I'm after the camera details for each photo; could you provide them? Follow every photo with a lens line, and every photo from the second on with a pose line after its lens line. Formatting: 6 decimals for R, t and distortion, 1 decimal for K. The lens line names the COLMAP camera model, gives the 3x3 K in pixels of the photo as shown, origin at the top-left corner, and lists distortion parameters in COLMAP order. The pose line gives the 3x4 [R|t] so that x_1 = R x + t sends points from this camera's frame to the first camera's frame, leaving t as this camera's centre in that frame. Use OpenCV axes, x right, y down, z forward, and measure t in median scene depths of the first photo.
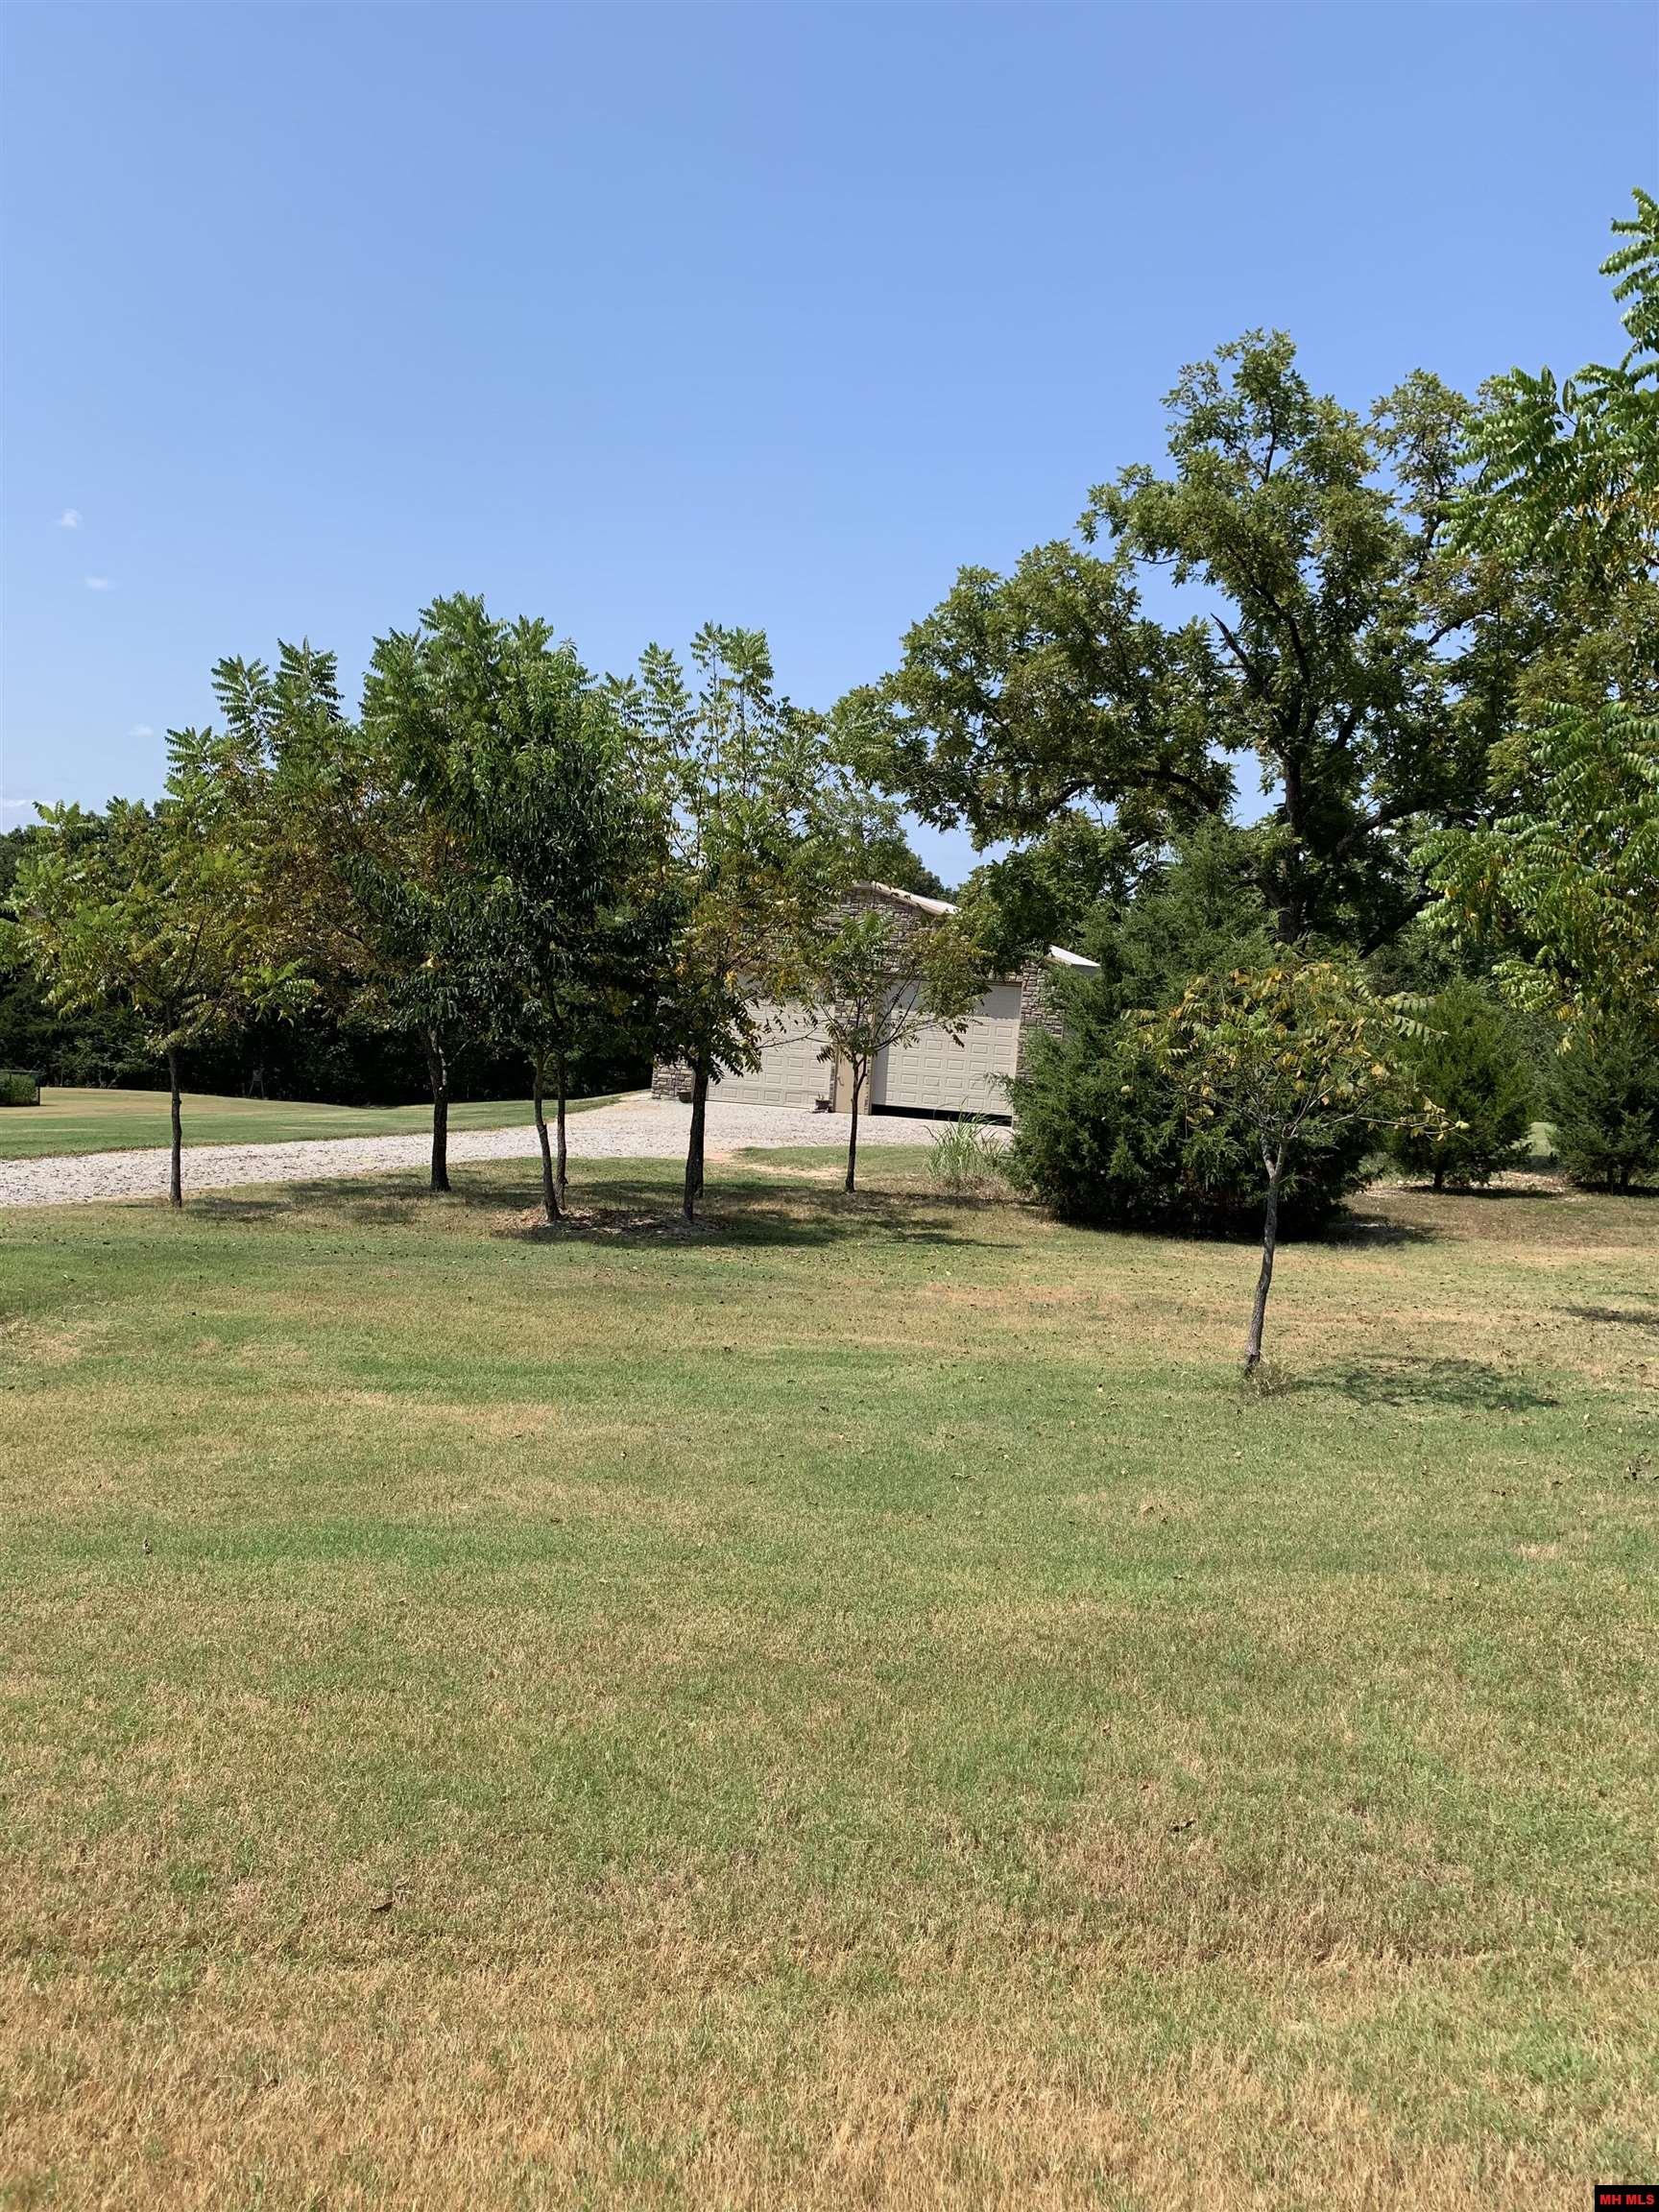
lens RADIAL K [[1692.9, 0, 829.5], [0, 1692.9, 1106.0], [0, 0, 1]] dist [0.010857, -0.003596]
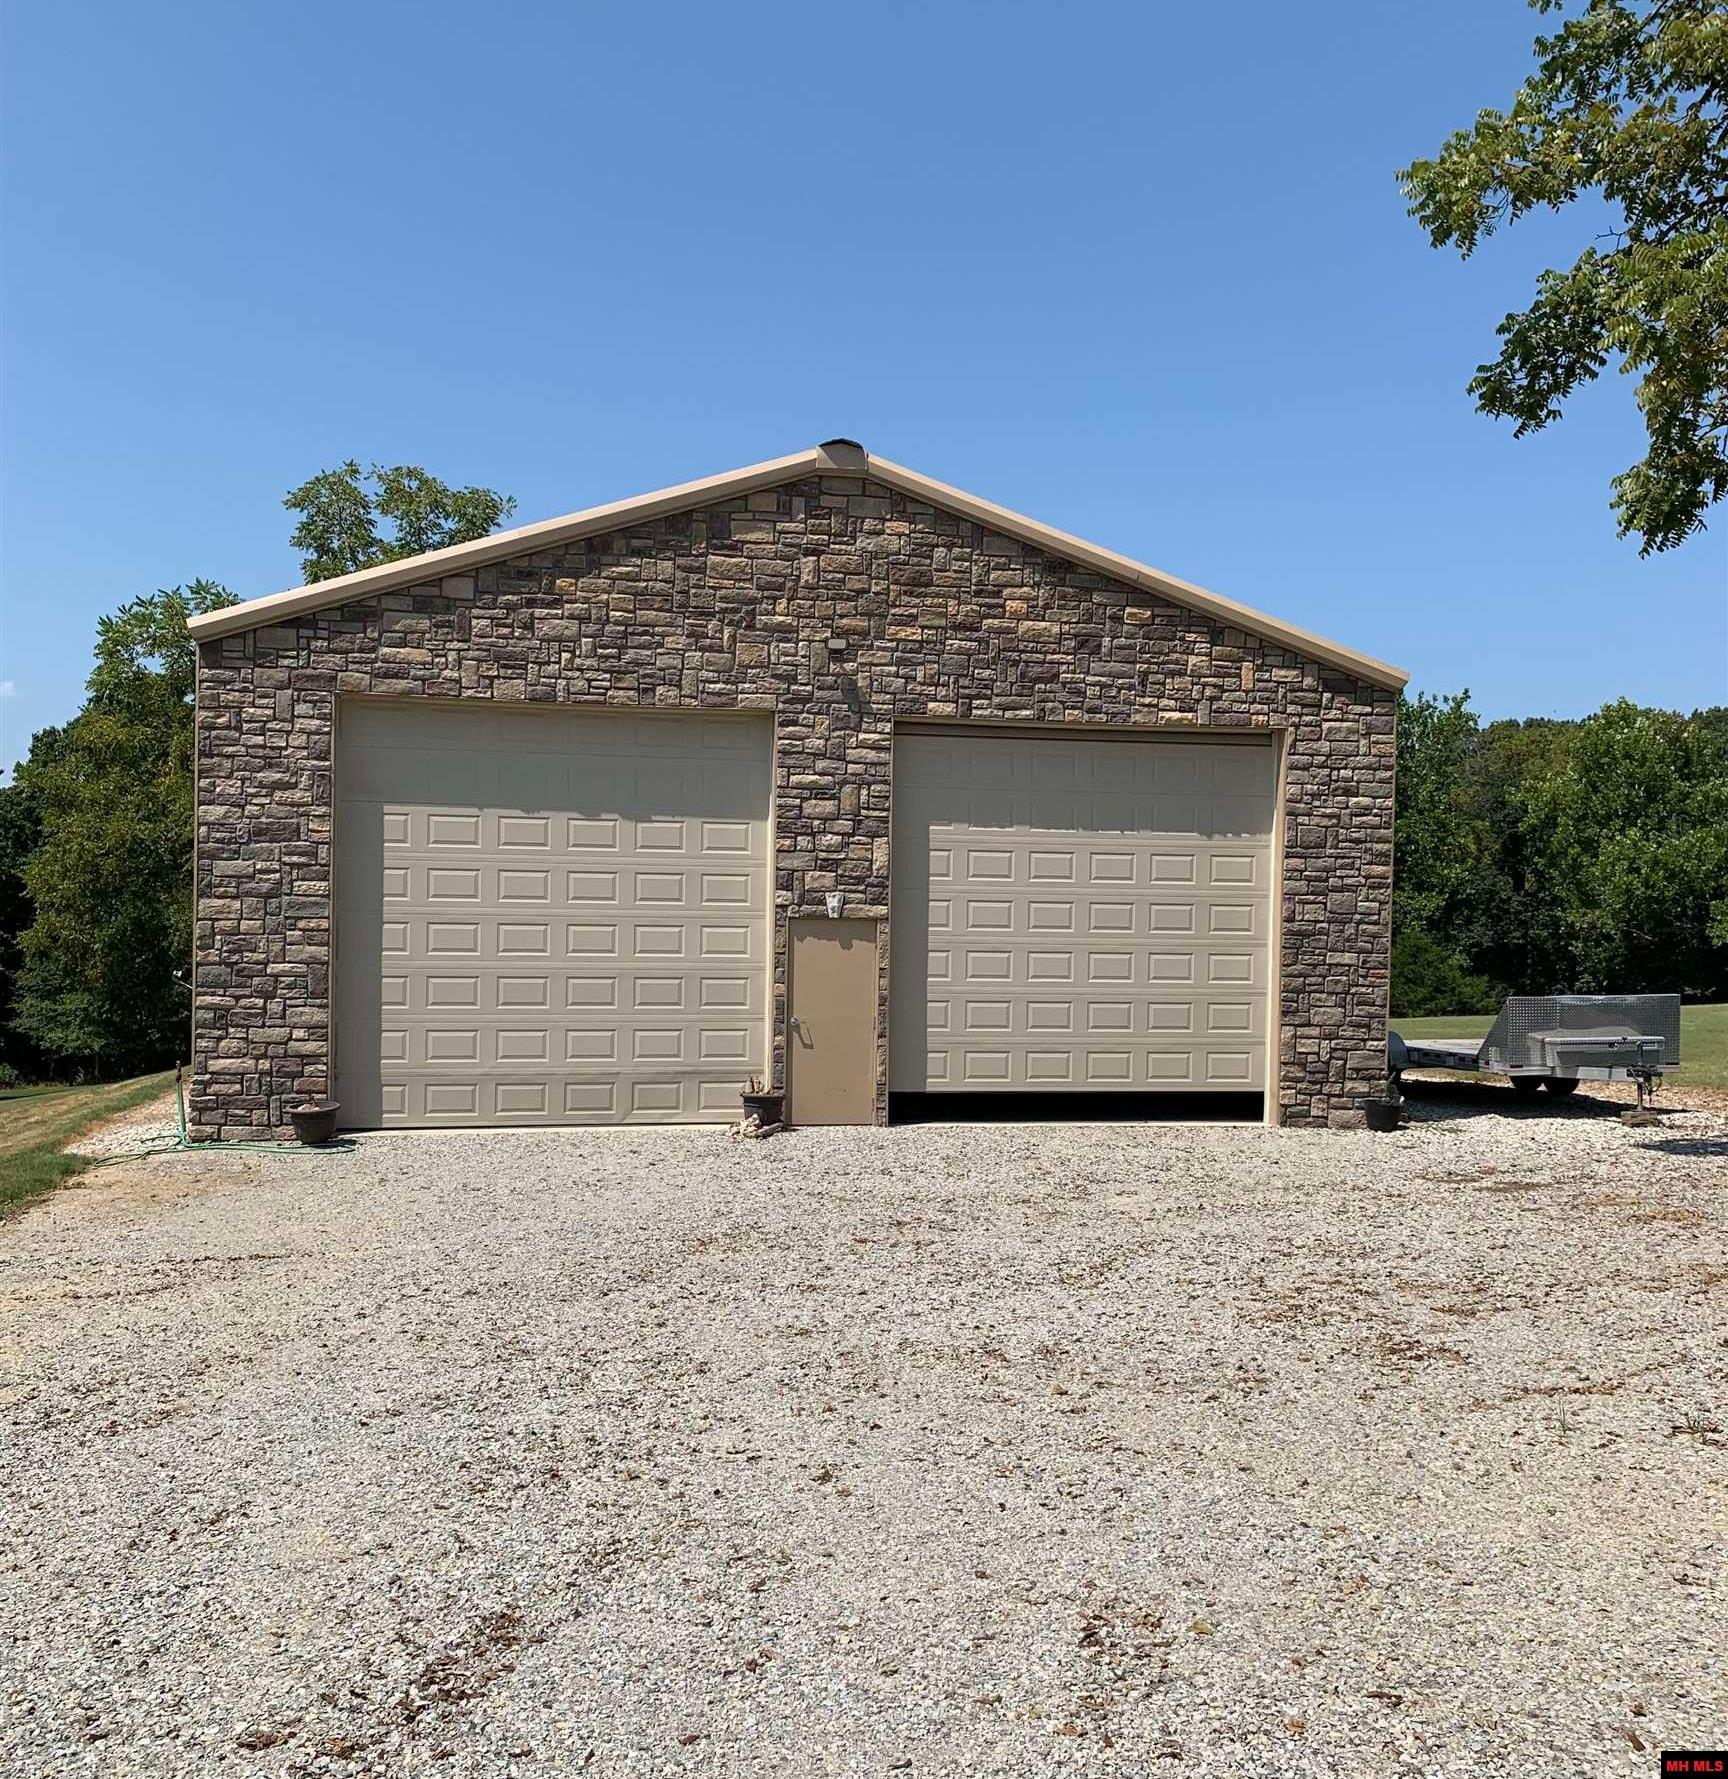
lens RADIAL K [[1810.5, 0, 882.5], [0, 1810.5, 947.8], [0, 0, 1]] dist [0.264682, -0.822076]
pose [[0.911224, -0.062622, 0.407122, -0.221396], [0.082479, 0.996098, -0.031389, -0.032830], [-0.403568, 0.062181, 0.912834, 1.084618]]
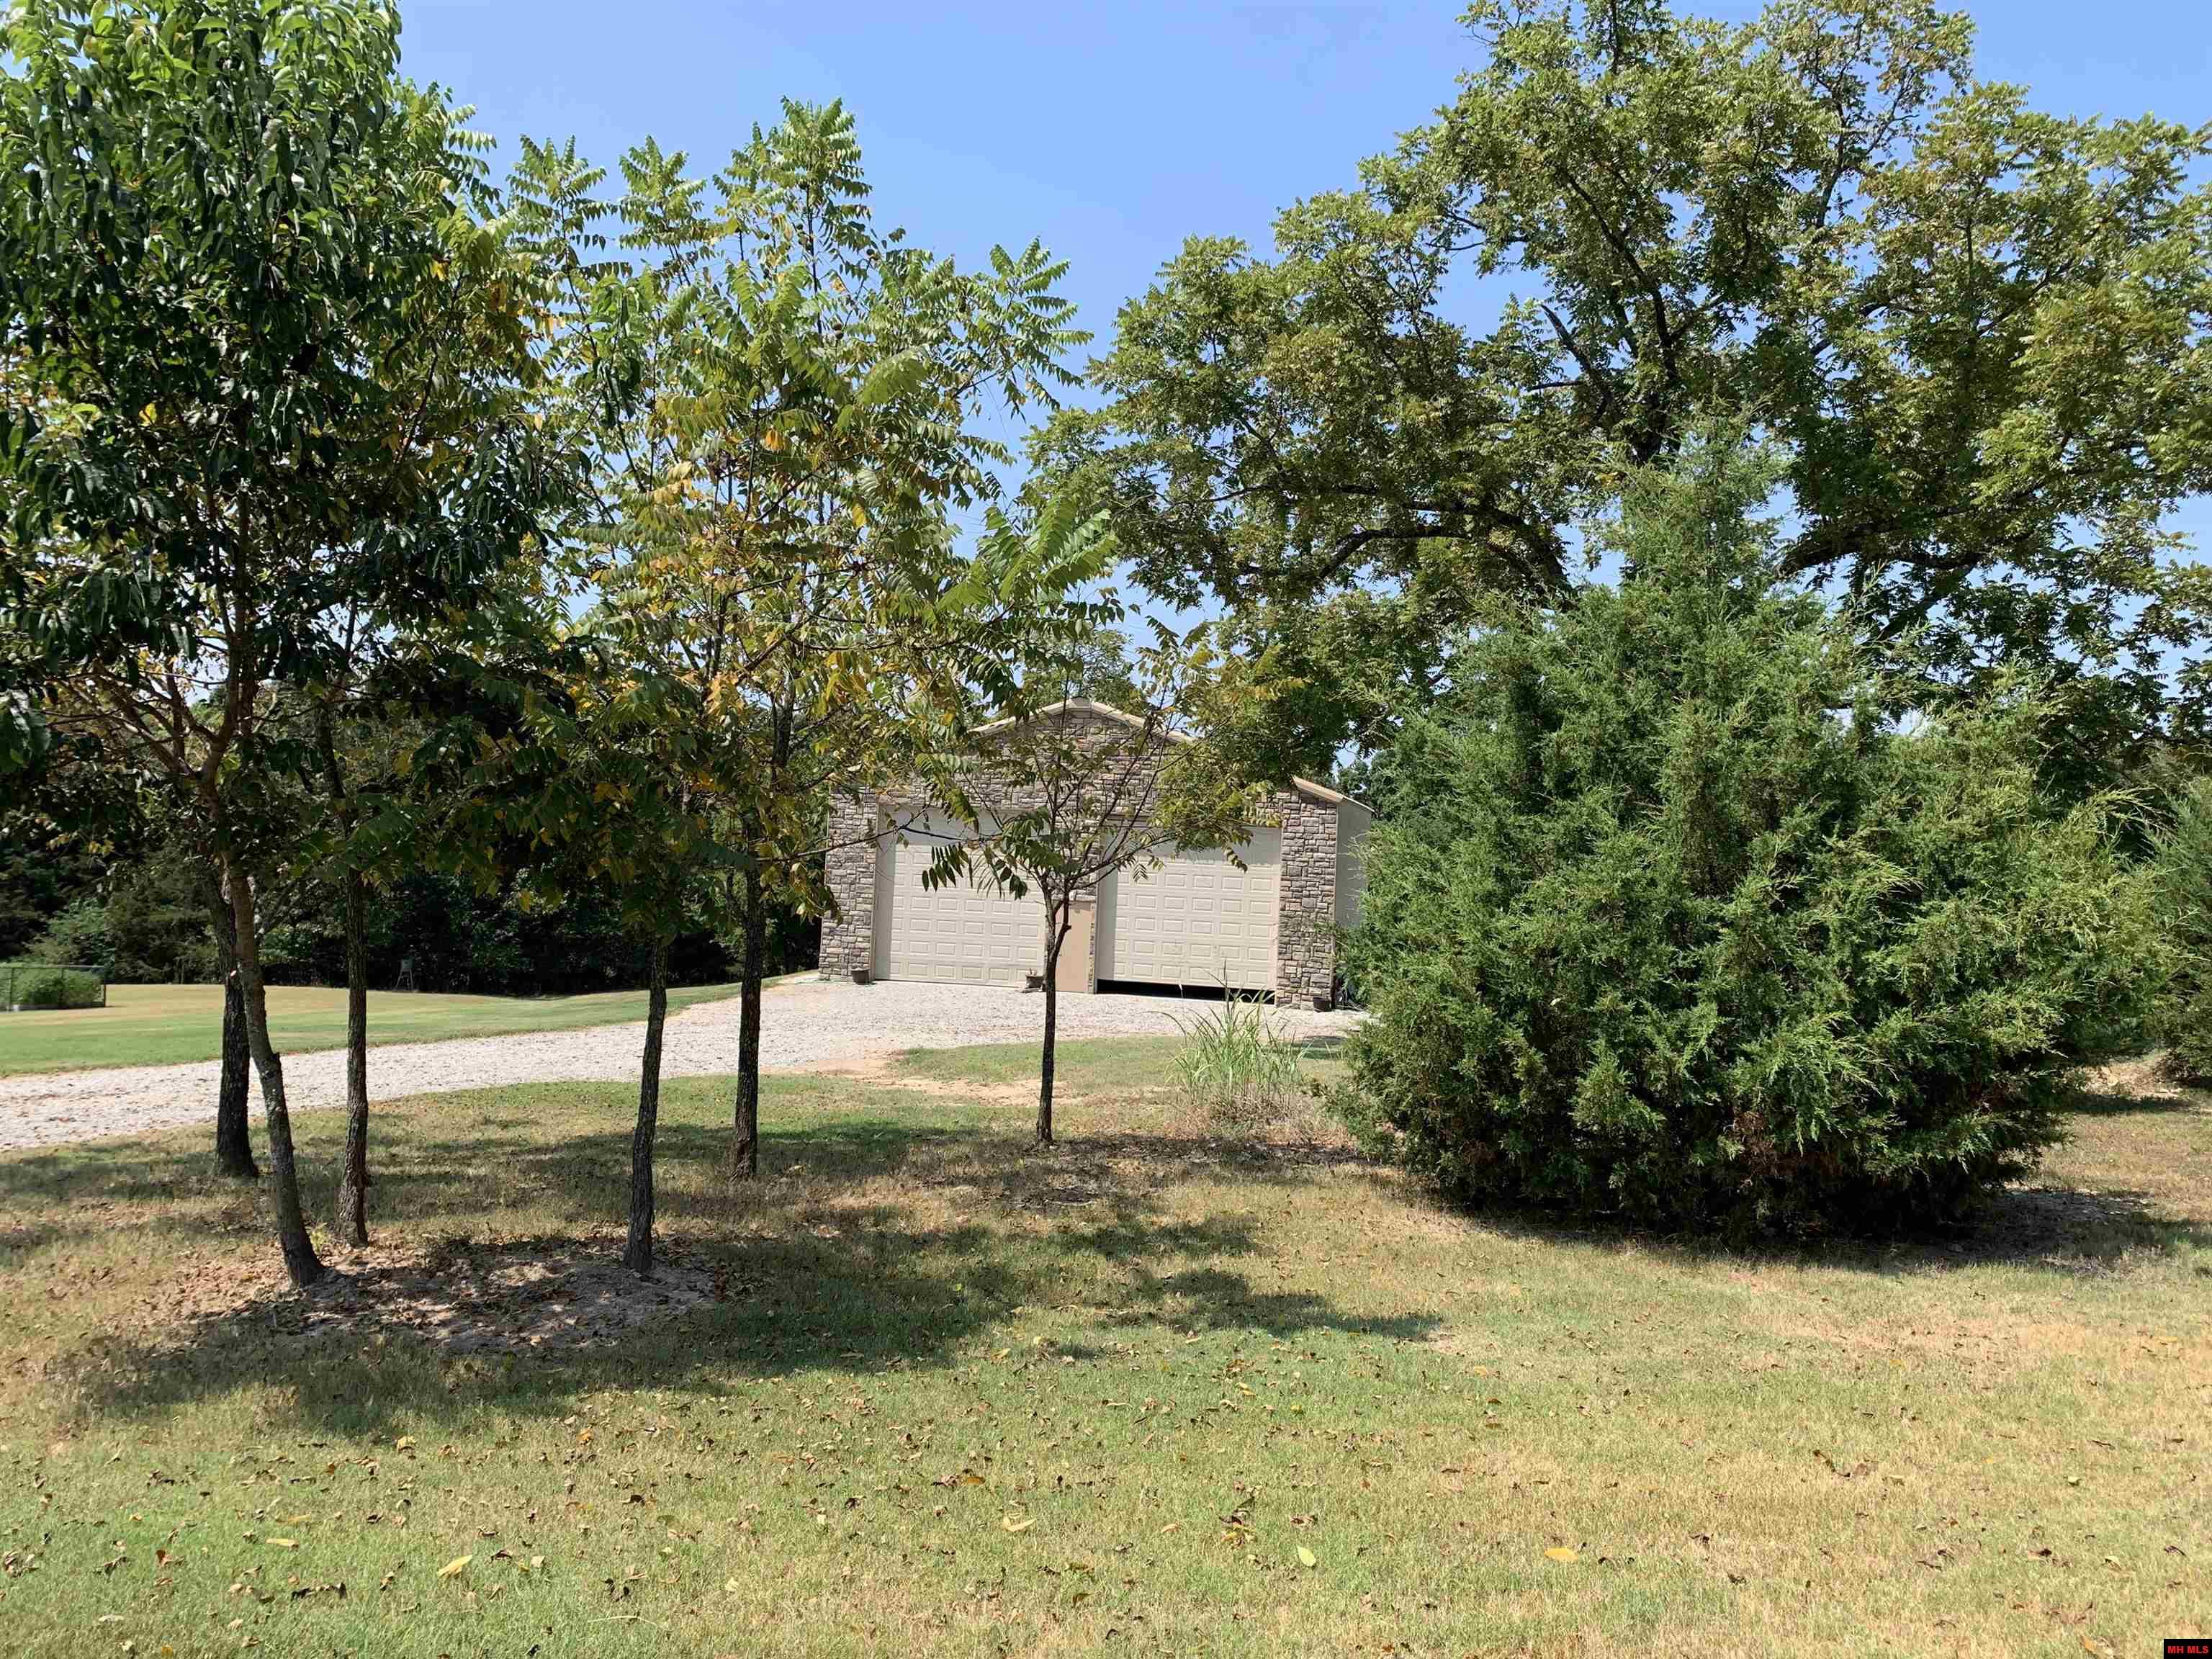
lens RADIAL K [[1677.7, 0, 1076.9], [0, 1677.7, 823.1], [0, 0, 1]] dist [0.129753, -0.356172]
pose [[0.999638, -0.025491, 0.008614, 0.015041], [0.026184, 0.995300, -0.093234, -0.001216], [-0.006197, 0.093426, 0.995607, 0.331873]]
